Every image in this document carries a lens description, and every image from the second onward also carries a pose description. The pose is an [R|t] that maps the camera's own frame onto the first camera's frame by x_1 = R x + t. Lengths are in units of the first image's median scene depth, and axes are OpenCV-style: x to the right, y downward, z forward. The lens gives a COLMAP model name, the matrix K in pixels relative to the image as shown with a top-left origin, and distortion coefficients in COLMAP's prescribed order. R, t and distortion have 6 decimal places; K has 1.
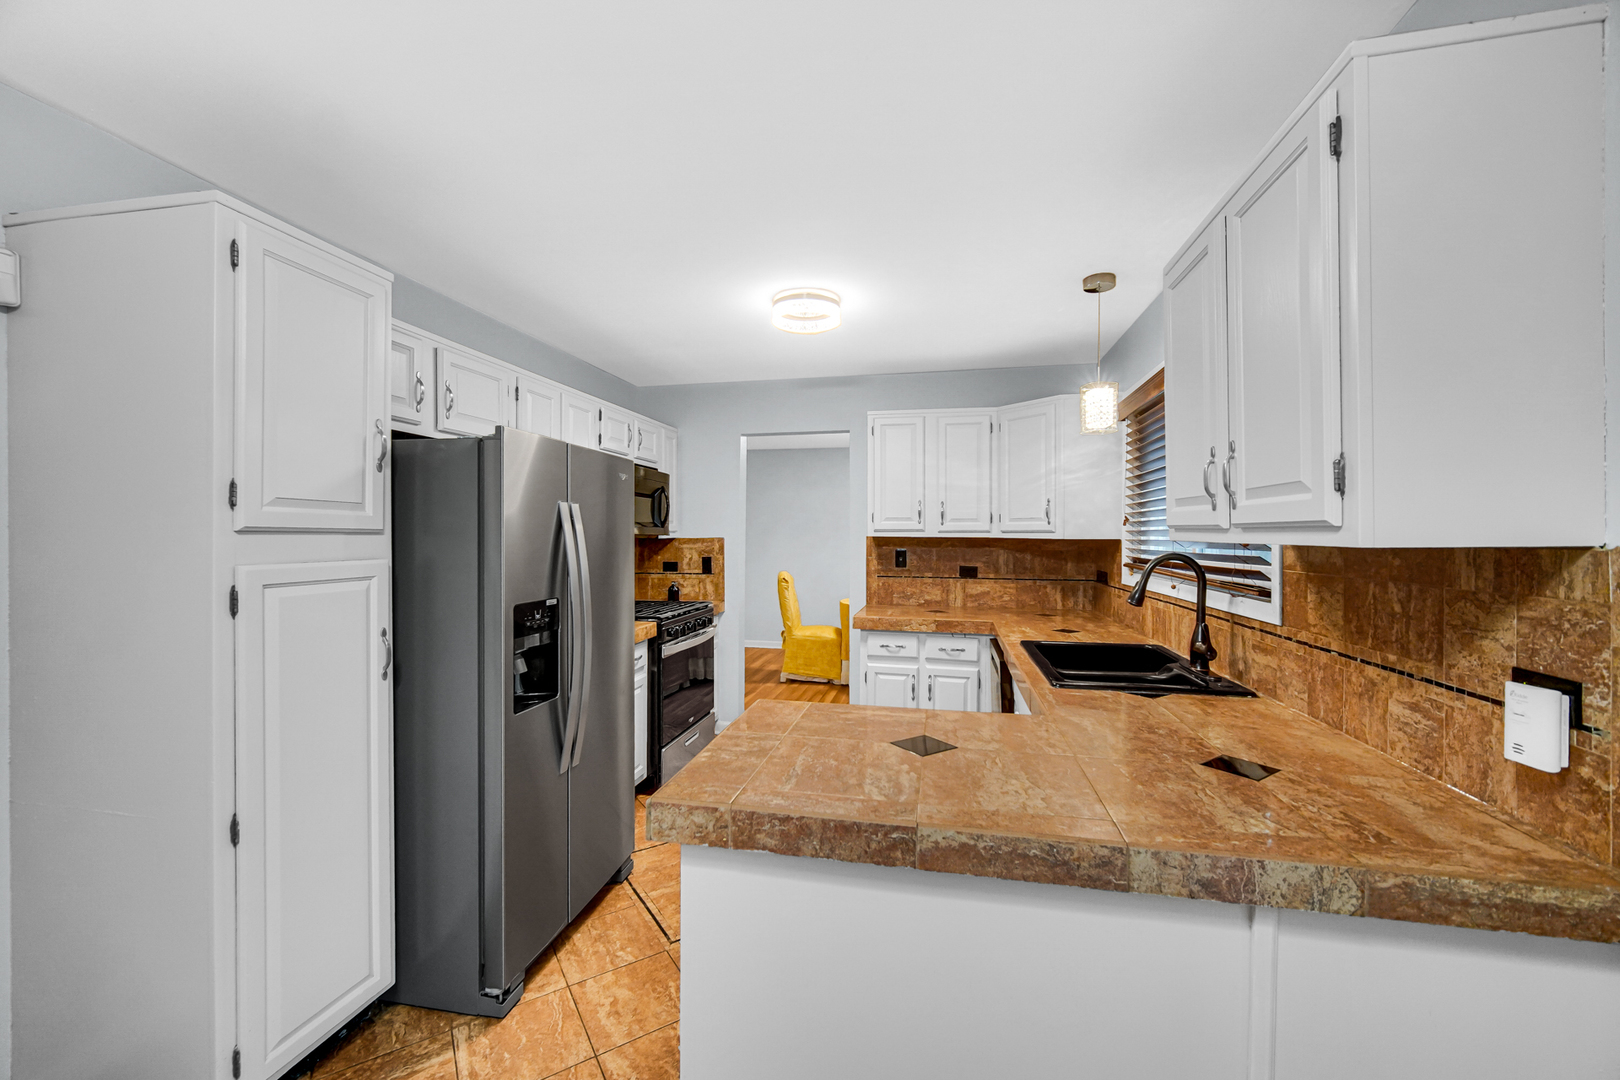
lens RADIAL K [[642.5, 0, 806.9], [0, 642.5, 534.2], [0, 0, 1]] dist [-0.001403, 0.000173]
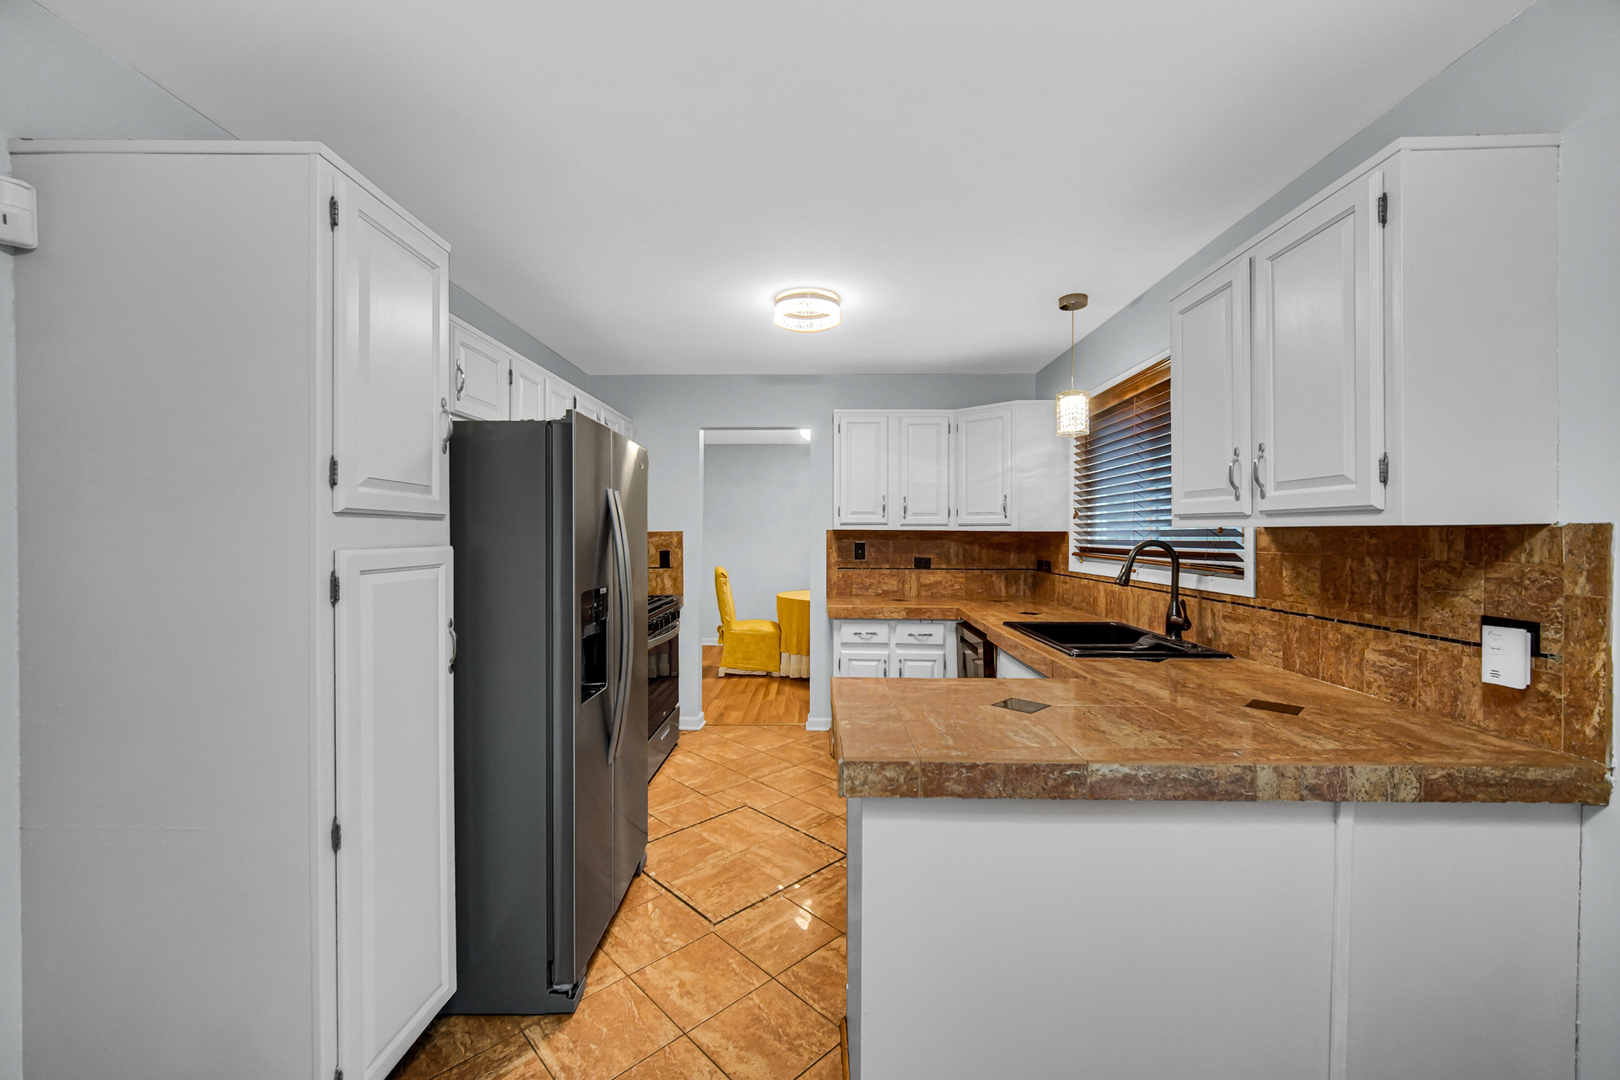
lens RADIAL K [[643.4, 0, 809.0], [0, 643.4, 535.6], [0, 0, 1]] dist [-0.001229, -0.000334]
pose [[0.981934, -0.000948, 0.189221, -0.335386], [0.000132, 0.999991, 0.004323, 0.021061], [-0.189224, -0.004220, 0.981925, -0.033683]]
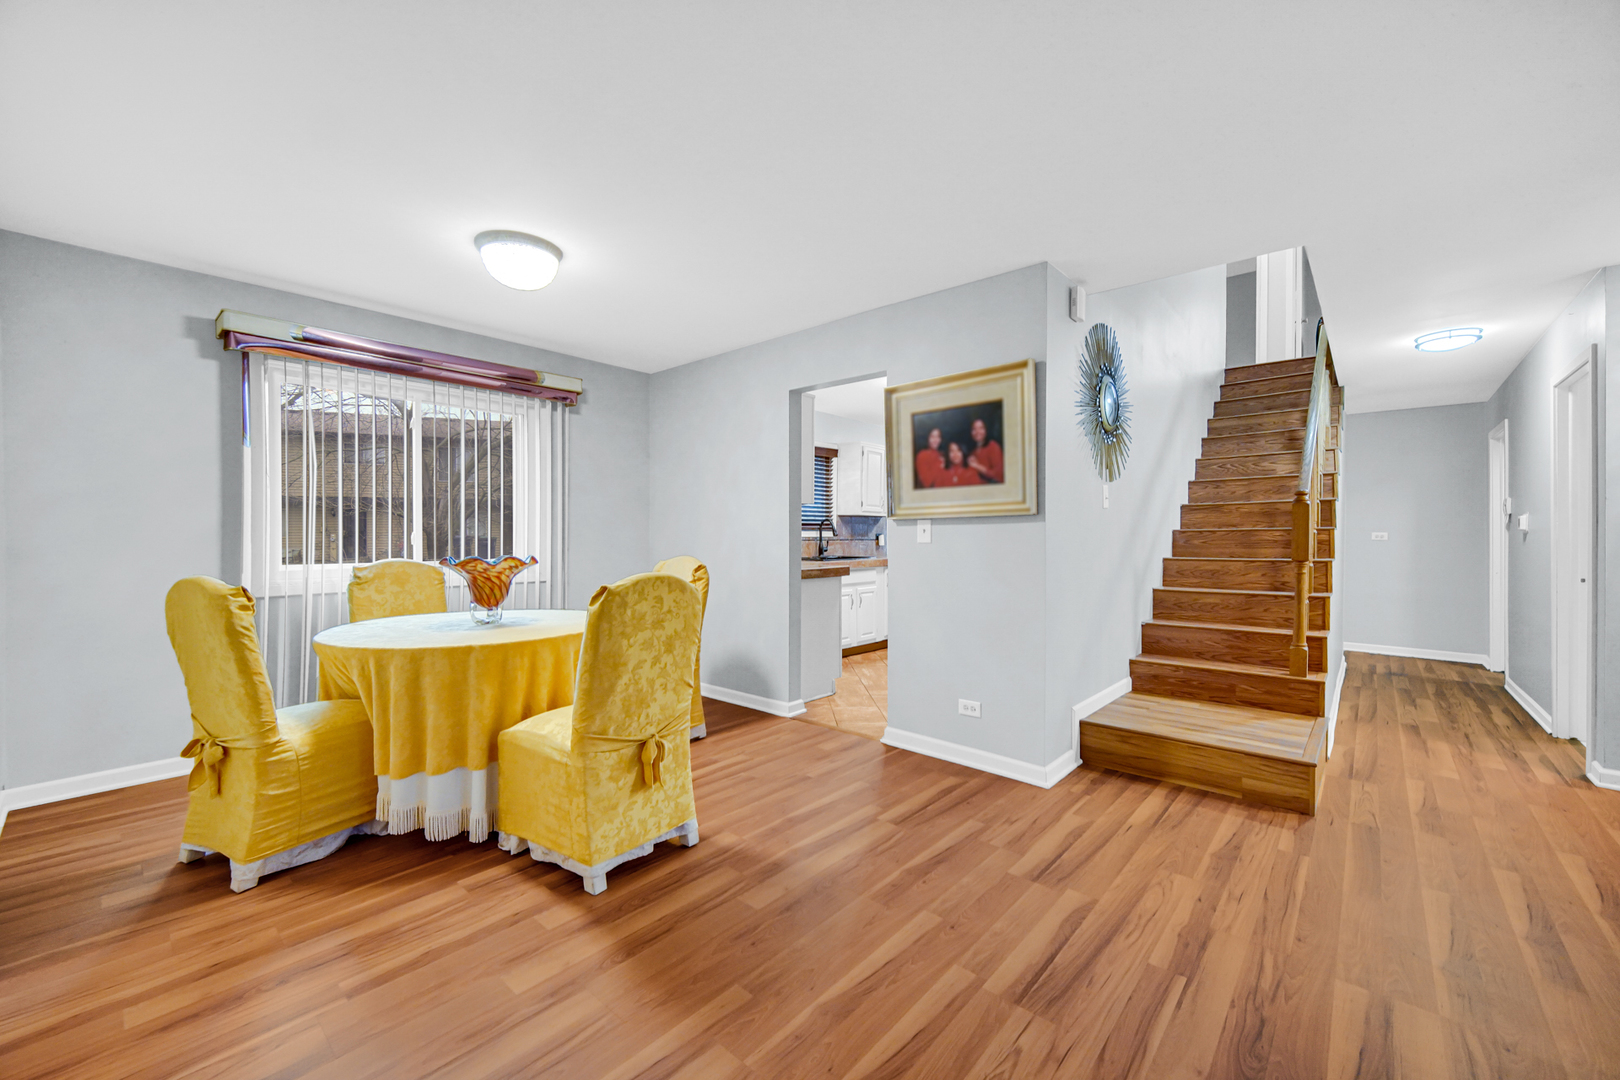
lens RADIAL K [[642.5, 0, 806.9], [0, 642.5, 534.2], [0, 0, 1]] dist [-0.001403, 0.000173]
pose [[-0.863697, 0.000572, 0.504011, -1.051251], [0.000557, 1.000000, -0.000179, 0.119985], [-0.504011, 0.000126, -0.863697, 4.280072]]
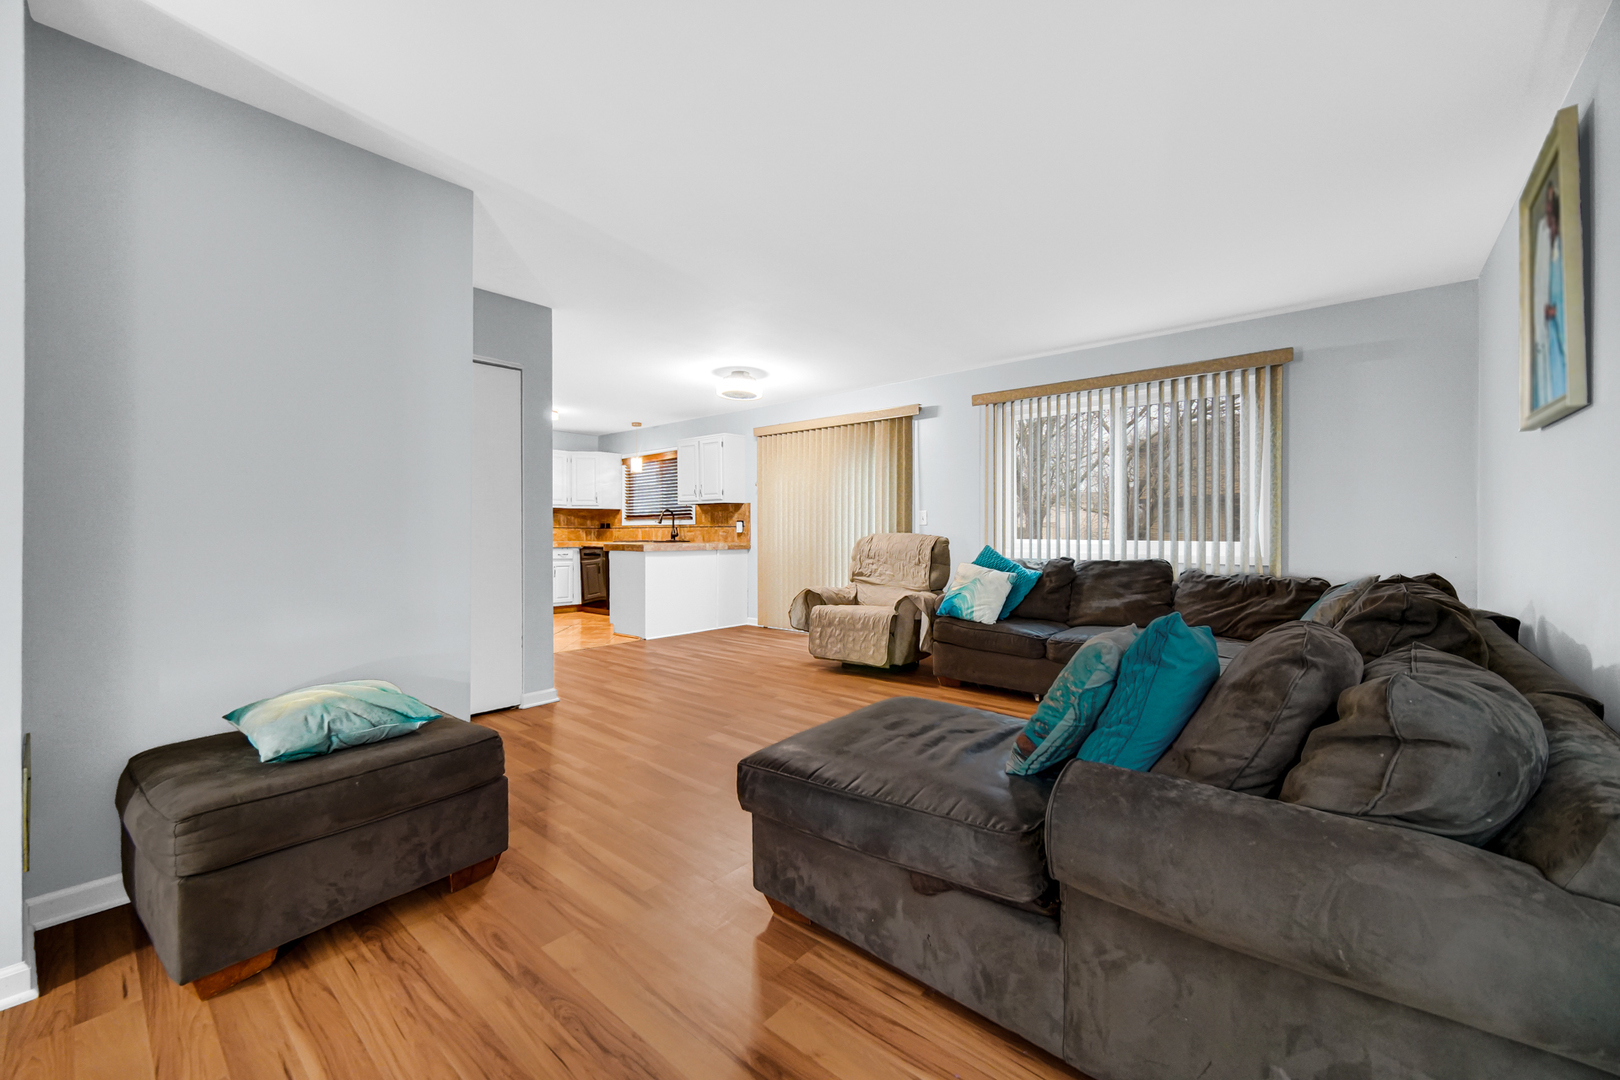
lens RADIAL K [[642.5, 0, 806.9], [0, 642.5, 534.2], [0, 0, 1]] dist [-0.001403, 0.000173]
pose [[0.488463, -0.003153, 0.872579, -2.926648], [0.000877, 0.999995, 0.003122, 0.208514], [-0.872584, -0.000760, 0.488463, -1.952155]]
